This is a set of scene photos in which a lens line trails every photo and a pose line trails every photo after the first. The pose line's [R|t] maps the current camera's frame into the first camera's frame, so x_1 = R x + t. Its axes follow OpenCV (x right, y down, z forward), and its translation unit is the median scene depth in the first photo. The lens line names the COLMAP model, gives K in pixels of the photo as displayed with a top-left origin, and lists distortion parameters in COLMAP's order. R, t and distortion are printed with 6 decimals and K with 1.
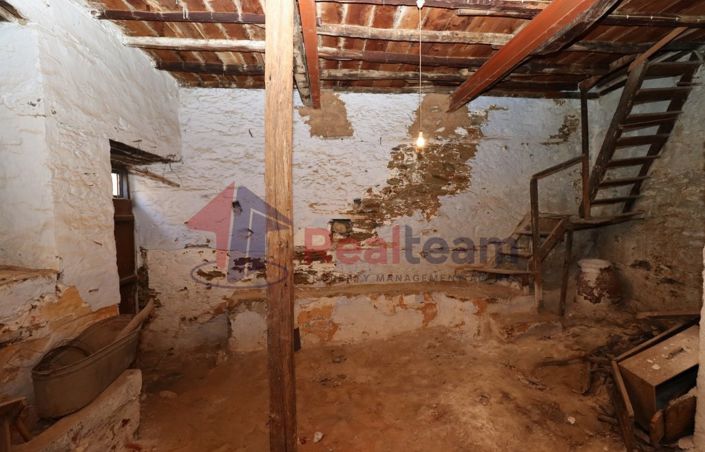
lens RADIAL K [[326.4, 0, 353.5], [0, 326.4, 227.8], [0, 0, 1]] dist [-0.018430, -0.002421]
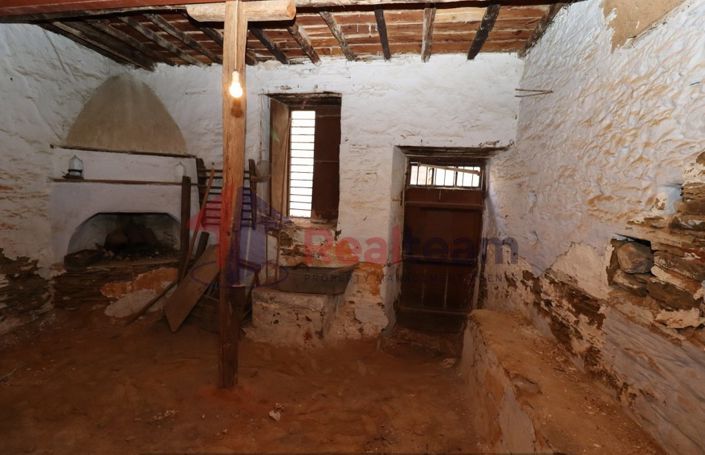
lens RADIAL K [[326.4, 0, 353.9], [0, 326.4, 226.5], [0, 0, 1]] dist [-0.018430, -0.002421]
pose [[-0.244958, 0.102248, -0.964127, 0.416487], [-0.080412, 0.988855, 0.125301, -0.061024], [0.966193, 0.108221, -0.234006, 0.763577]]
